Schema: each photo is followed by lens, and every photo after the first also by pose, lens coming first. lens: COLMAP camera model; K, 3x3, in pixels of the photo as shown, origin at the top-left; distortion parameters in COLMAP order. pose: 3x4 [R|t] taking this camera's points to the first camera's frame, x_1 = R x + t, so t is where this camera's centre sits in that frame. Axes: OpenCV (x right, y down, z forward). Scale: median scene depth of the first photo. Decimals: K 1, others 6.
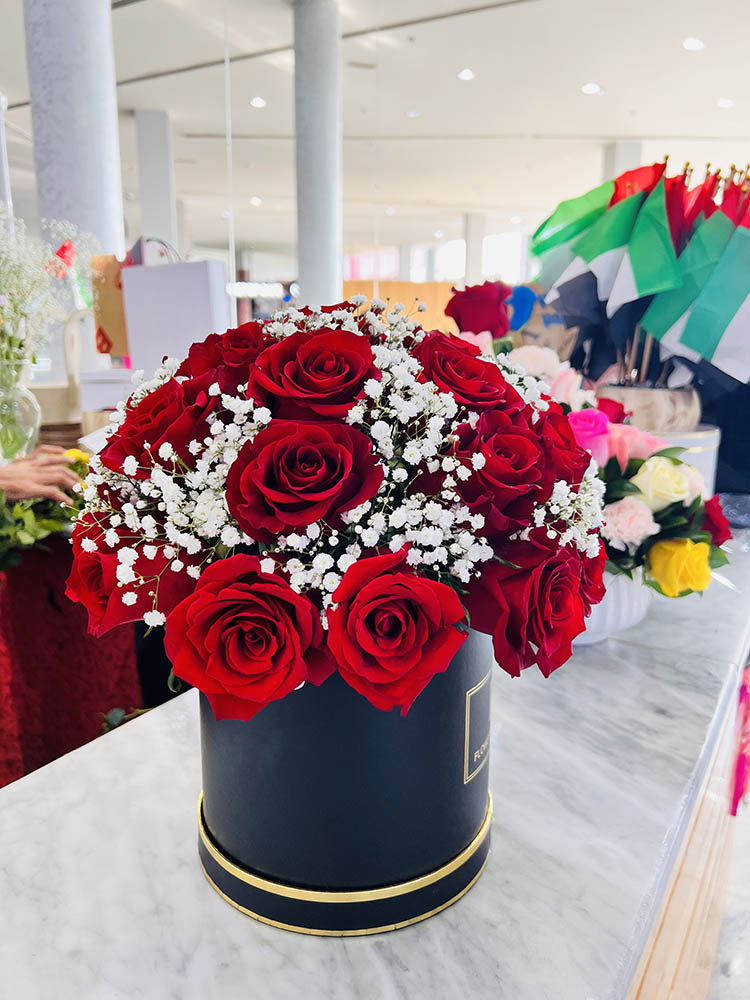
lens RADIAL K [[751.7, 0, 375.0], [0, 751.7, 500.0], [0, 0, 1]] dist [0.032108, -0.061048]
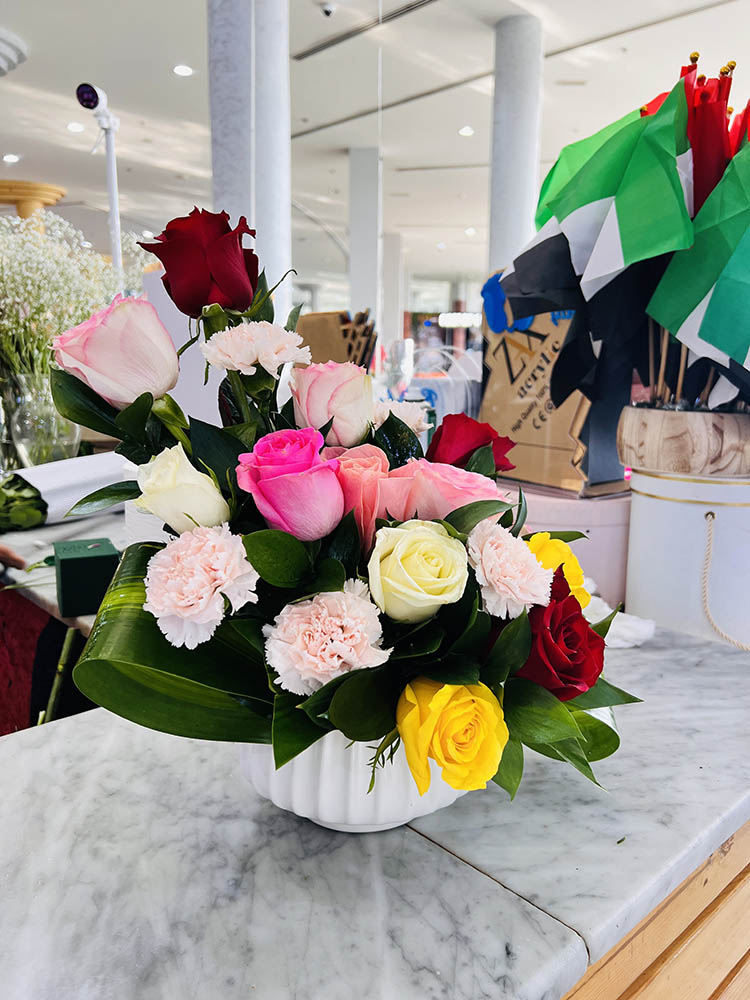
lens RADIAL K [[751.7, 0, 375.0], [0, 751.7, 500.0], [0, 0, 1]] dist [0.032108, -0.061048]
pose [[0.959422, 0.052027, -0.277132, 0.080968], [-0.062628, 0.997600, -0.029535, -0.008657], [0.274930, 0.045692, 0.960378, 0.079747]]
